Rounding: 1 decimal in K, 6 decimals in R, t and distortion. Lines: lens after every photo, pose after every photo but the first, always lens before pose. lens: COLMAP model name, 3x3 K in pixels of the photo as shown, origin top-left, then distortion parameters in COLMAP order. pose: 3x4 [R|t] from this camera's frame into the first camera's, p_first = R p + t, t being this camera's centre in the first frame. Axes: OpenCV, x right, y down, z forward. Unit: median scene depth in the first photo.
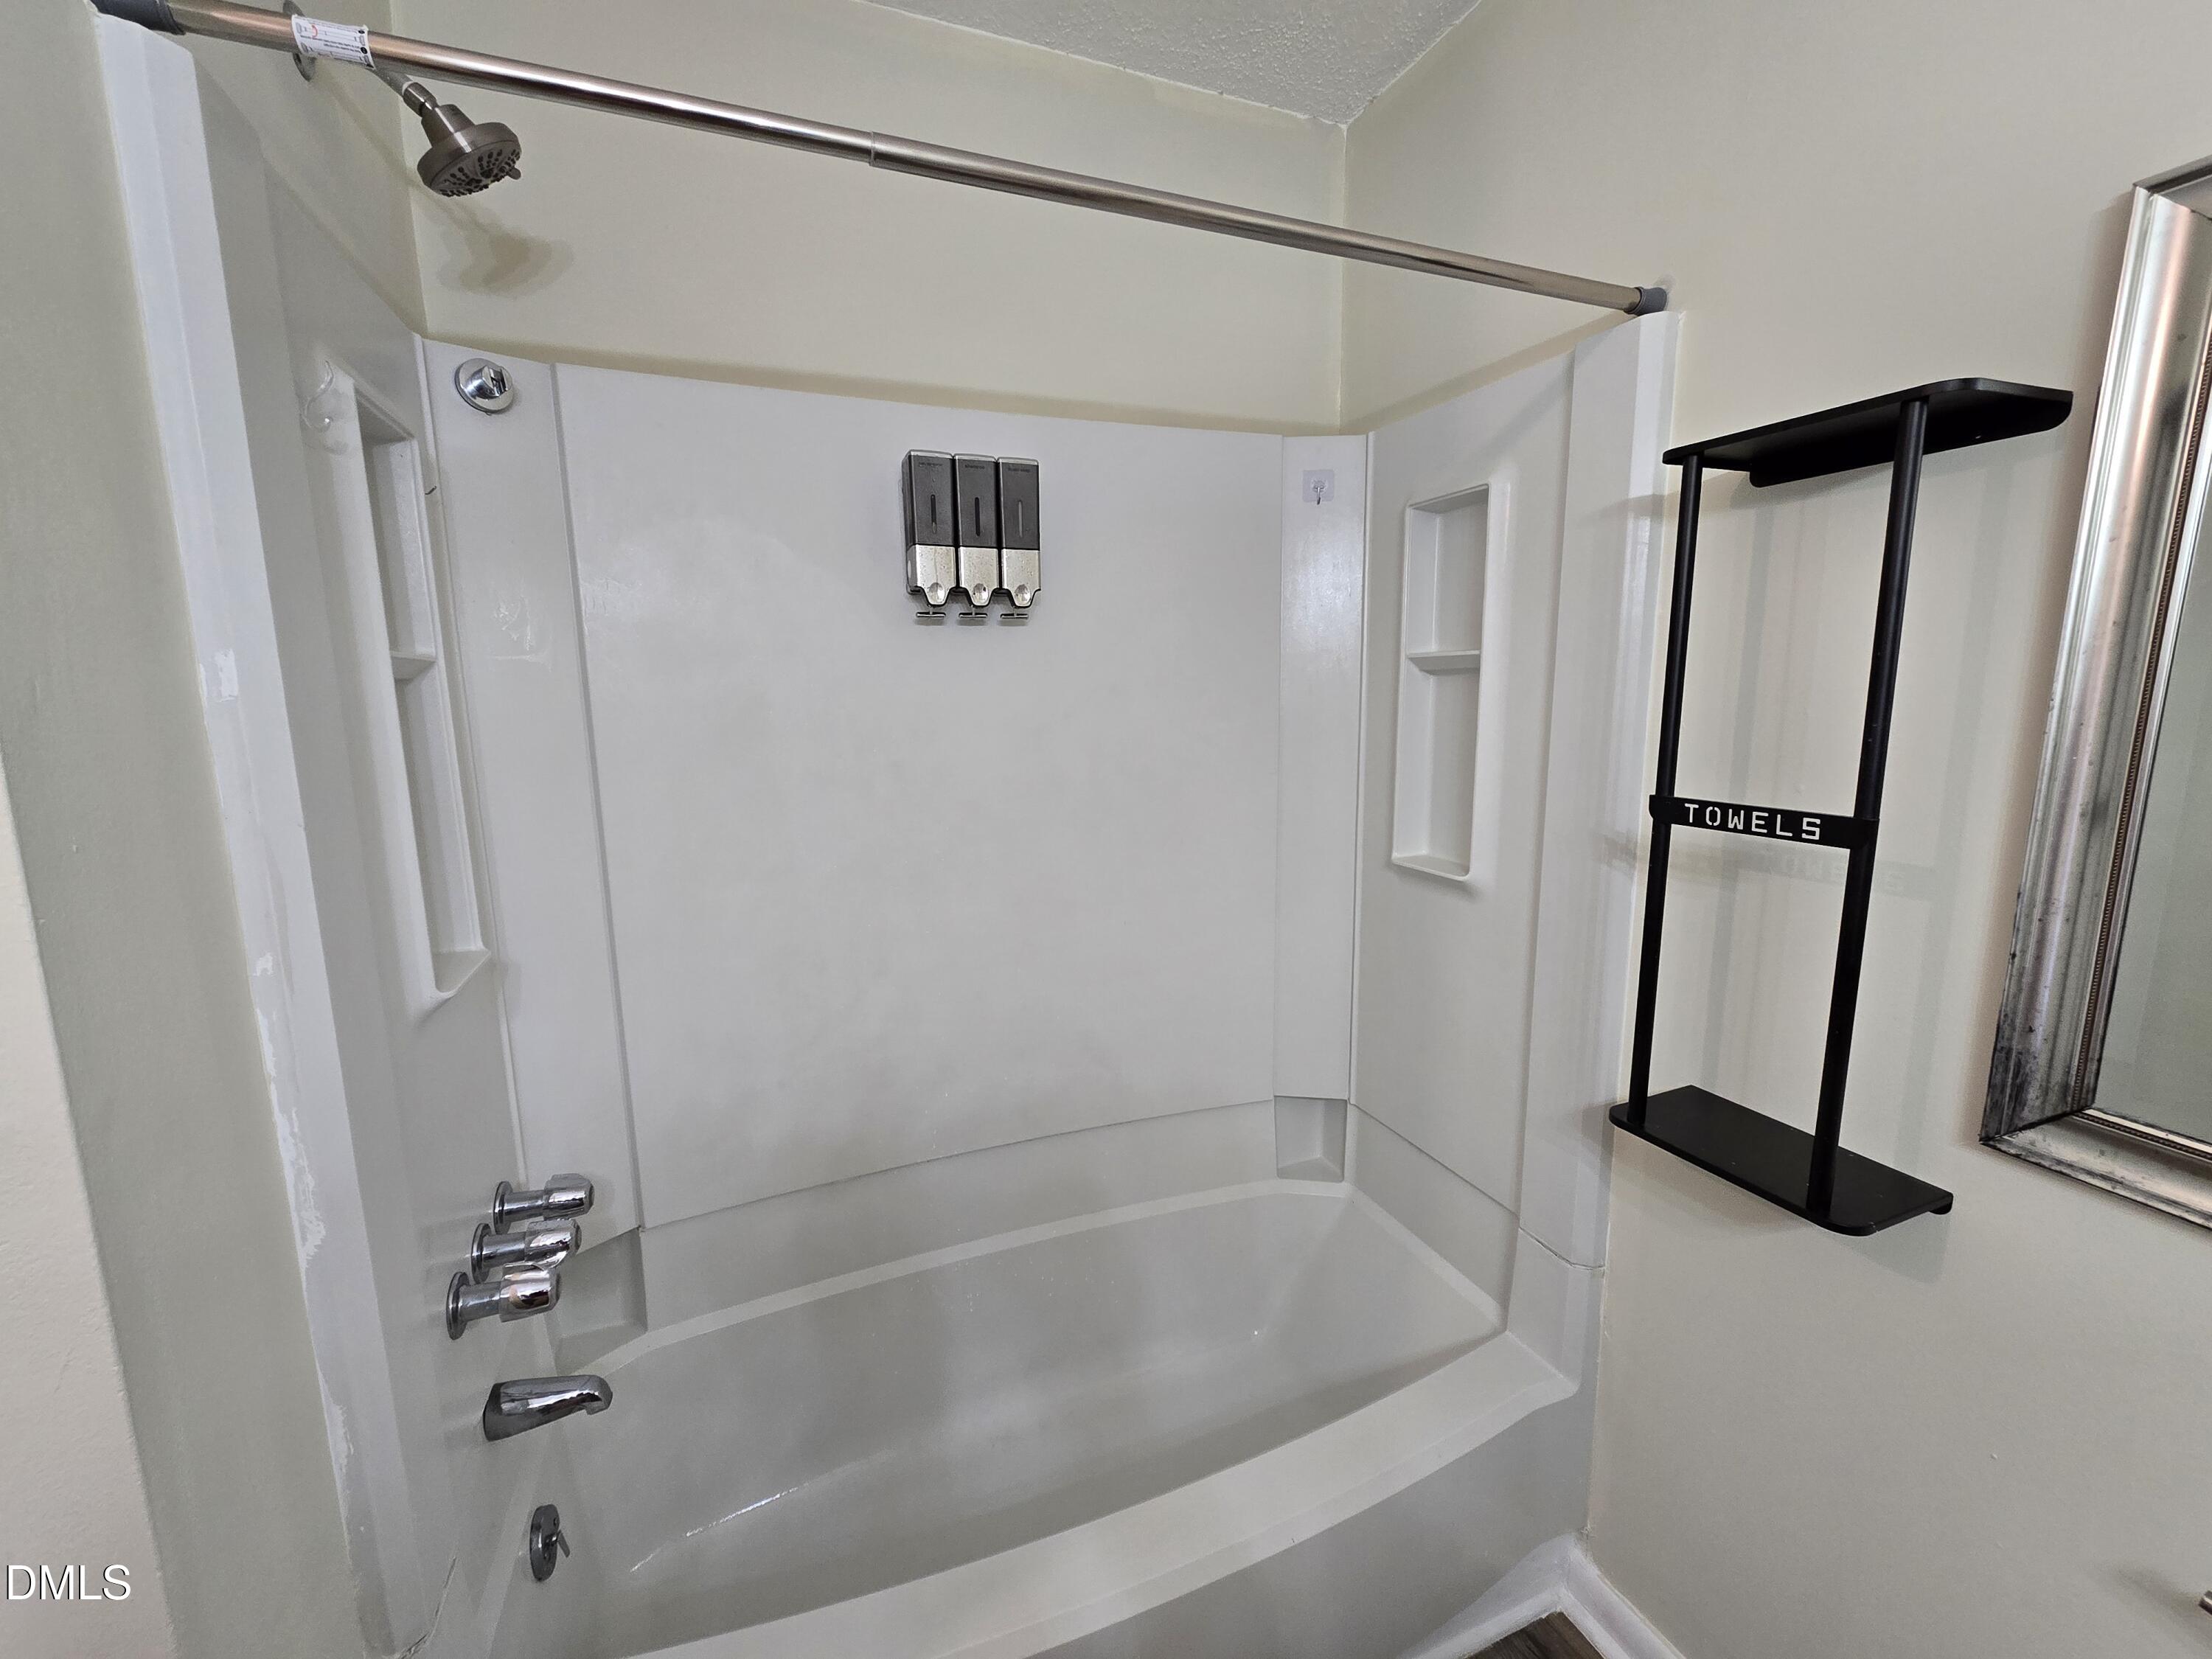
lens RADIAL K [[900.1, 0, 1106.0], [0, 900.1, 829.5], [0, 0, 1]] dist [-0.000549, -0.000047]
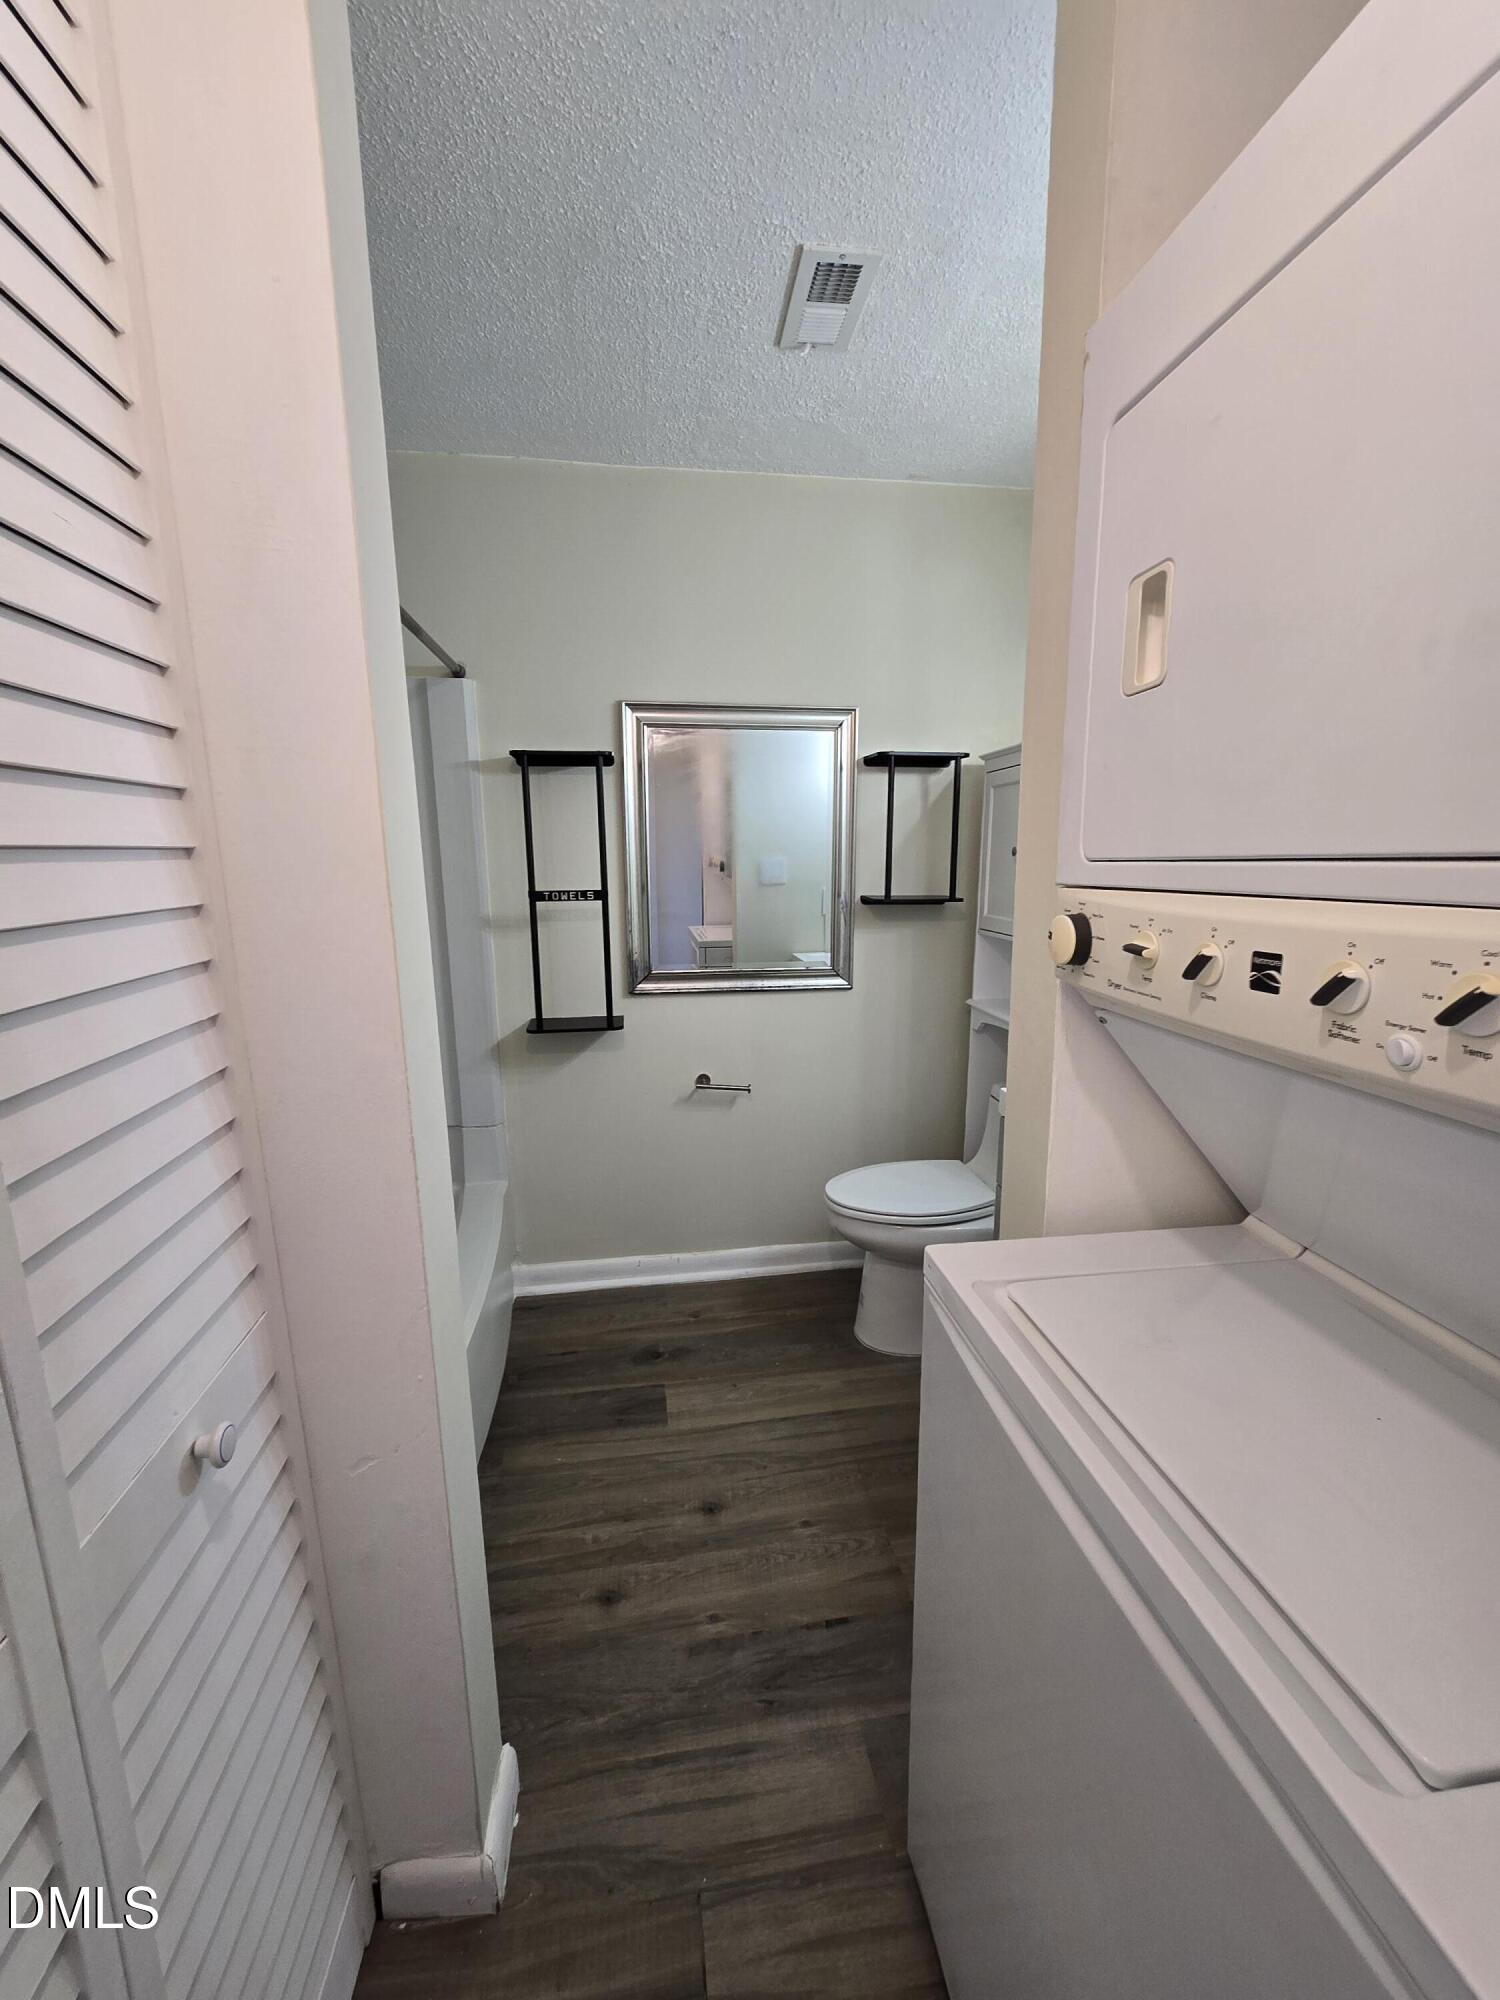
lens RADIAL K [[813.8, 0, 750.0], [0, 813.8, 1000.0], [0, 0, 1]] dist [-0.000549, -0.000047]
pose [[0.244285, -0.168525, 0.954947, -1.565747], [0.161638, 0.978082, 0.131259, 0.064109], [-0.956137, 0.122291, 0.266171, -0.141107]]
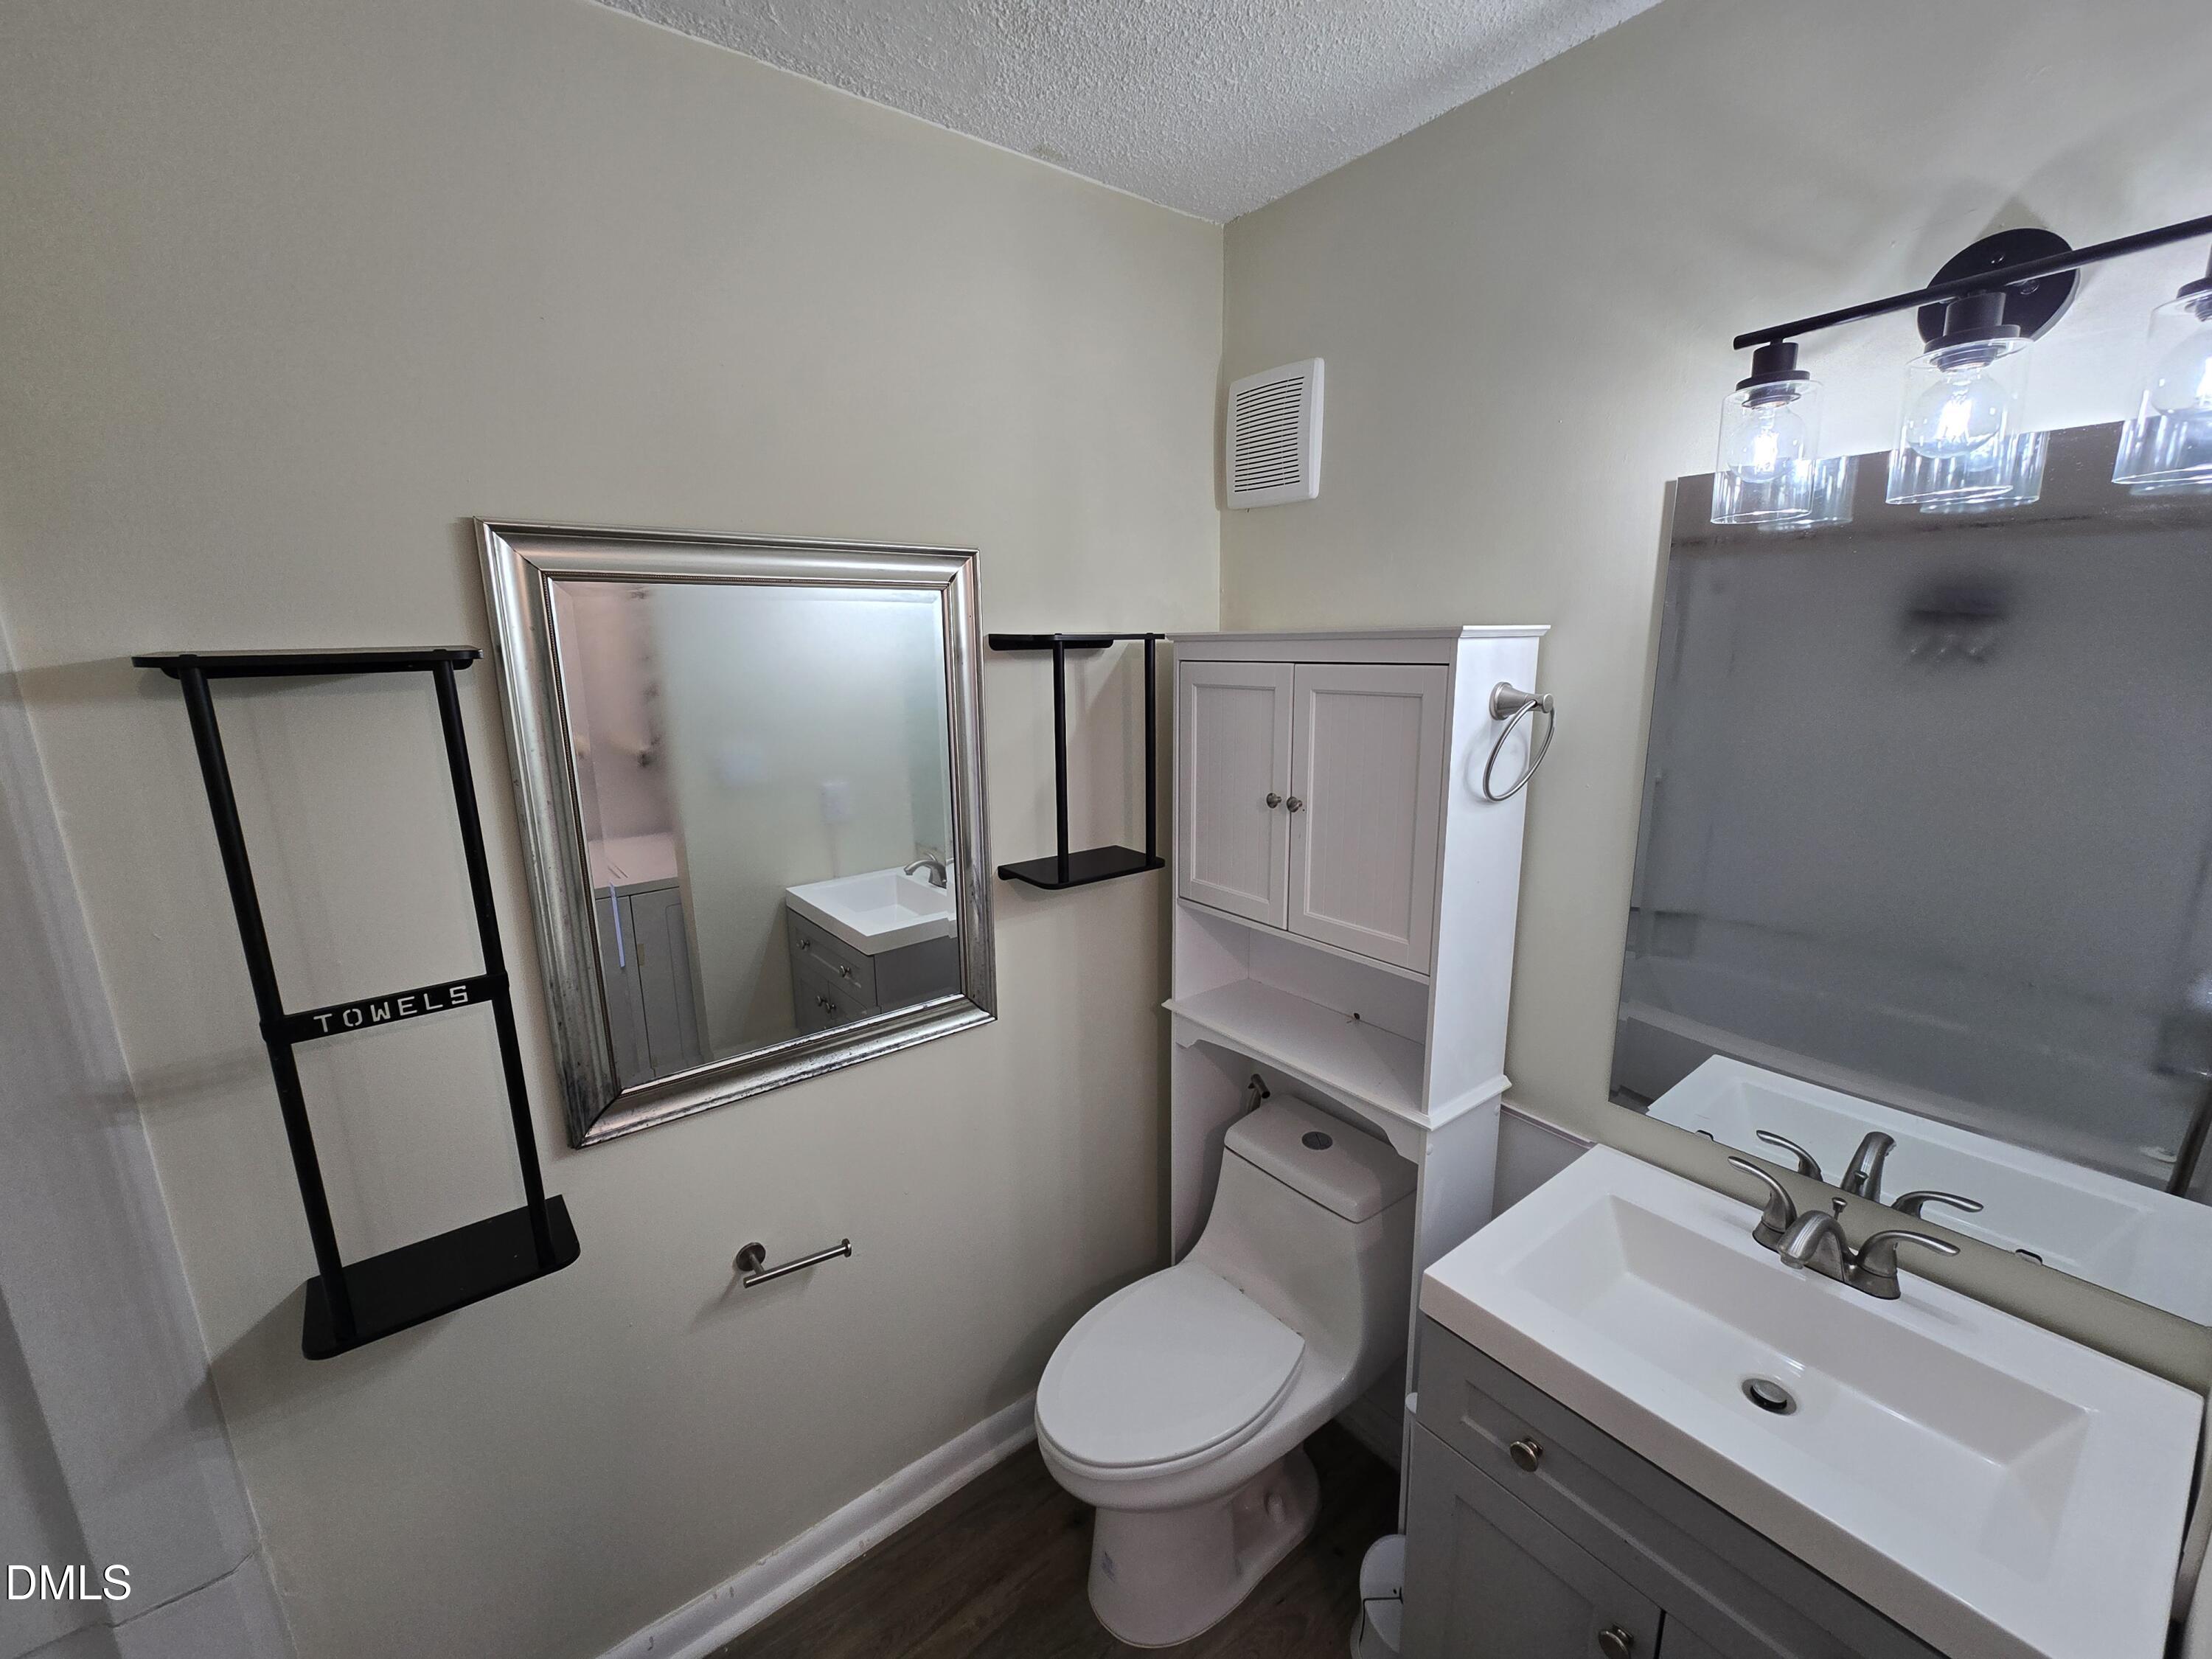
lens RADIAL K [[900.1, 0, 1106.0], [0, 900.1, 829.5], [0, 0, 1]] dist [-0.000549, -0.000047]
pose [[-0.271834, -0.188707, 0.943661, -0.513663], [0.176509, 0.954174, 0.241655, -0.330791], [-0.946018, 0.232255, -0.226068, 0.381760]]
